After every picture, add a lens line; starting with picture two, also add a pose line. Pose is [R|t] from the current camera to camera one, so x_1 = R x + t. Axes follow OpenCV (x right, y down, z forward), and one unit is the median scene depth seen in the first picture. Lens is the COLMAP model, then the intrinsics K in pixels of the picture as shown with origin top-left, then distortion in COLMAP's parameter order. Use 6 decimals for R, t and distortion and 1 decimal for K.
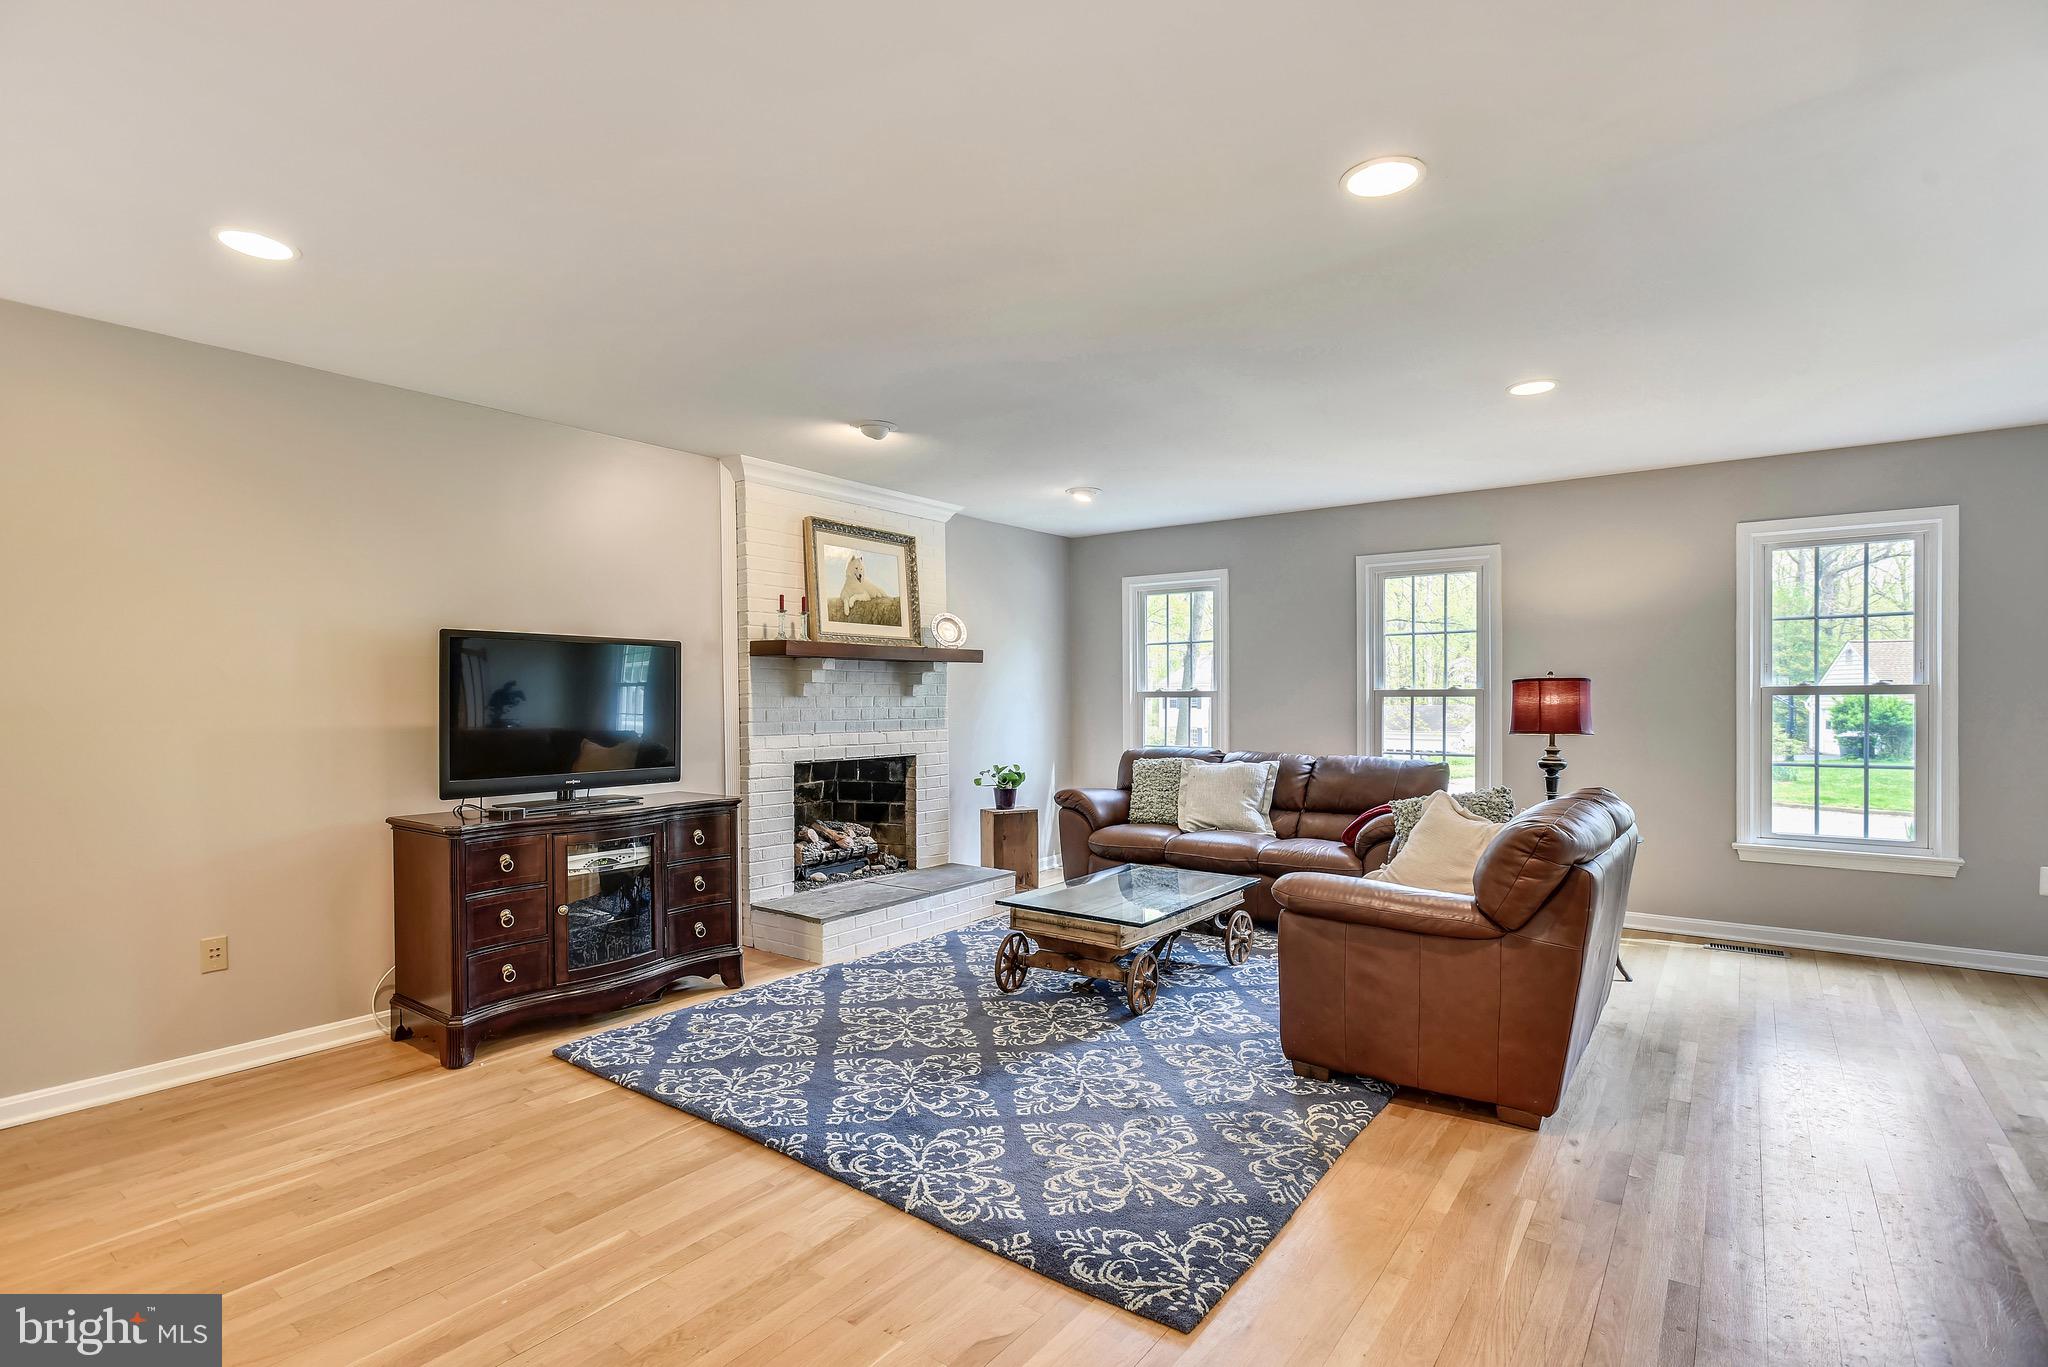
lens RADIAL K [[970.5, 0, 1026.8], [0, 970.5, 688.9], [0, 0, 1]] dist [-0.008474, 0.000799]
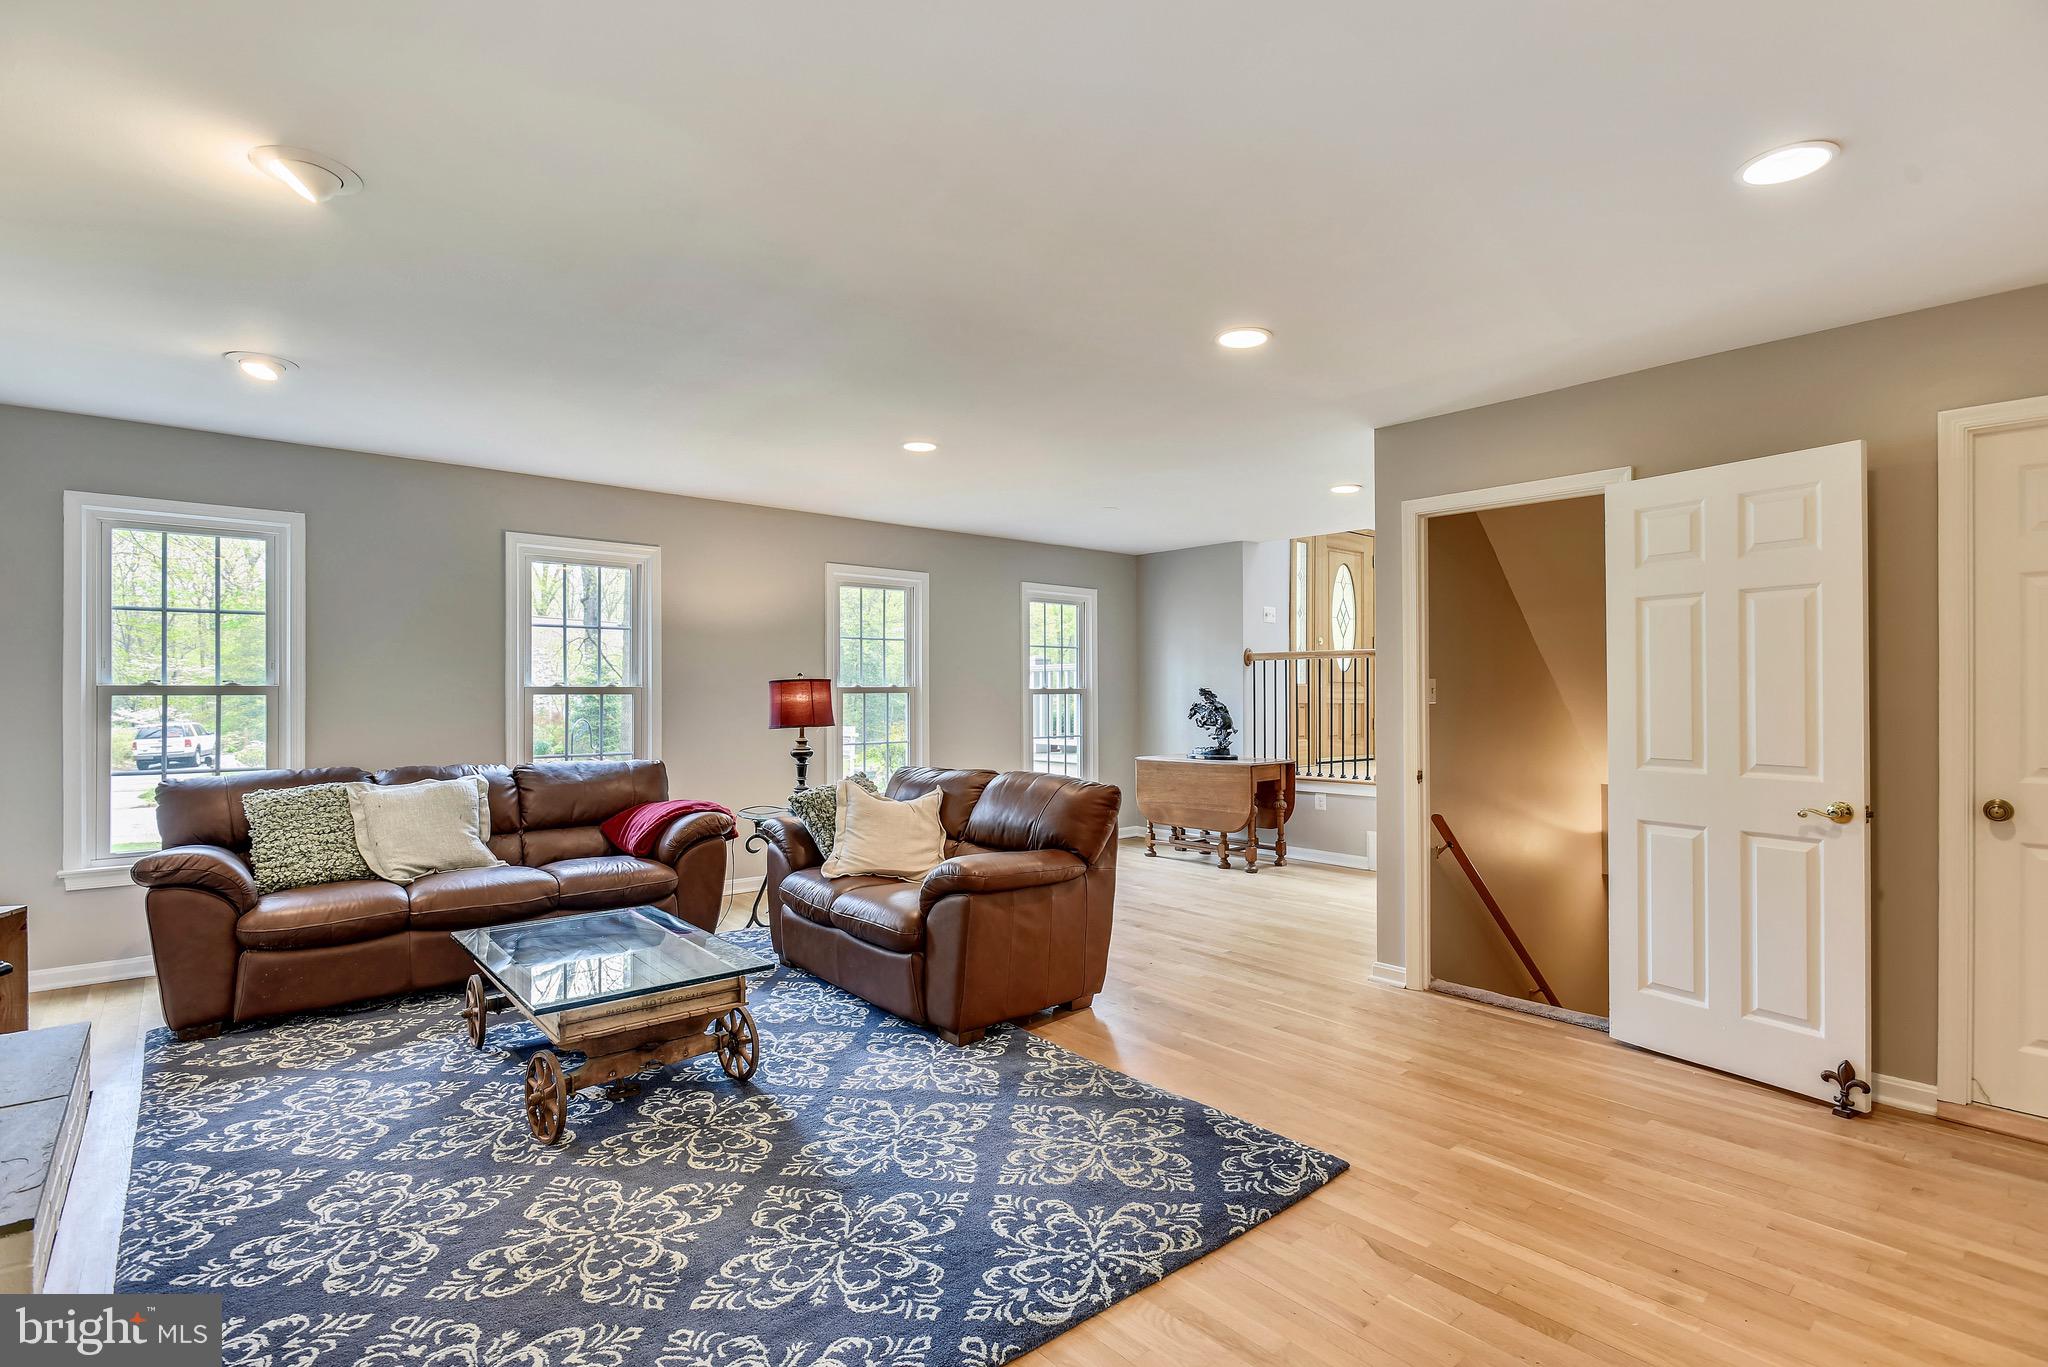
lens RADIAL K [[970.5, 0, 1026.5], [0, 970.5, 677.0], [0, 0, 1]] dist [-0.008474, 0.000799]
pose [[0.215187, 0.015915, 0.976443, -0.672813], [-0.011597, 0.999838, -0.013740, -0.000658], [-0.976504, -0.008367, 0.215337, 0.608851]]
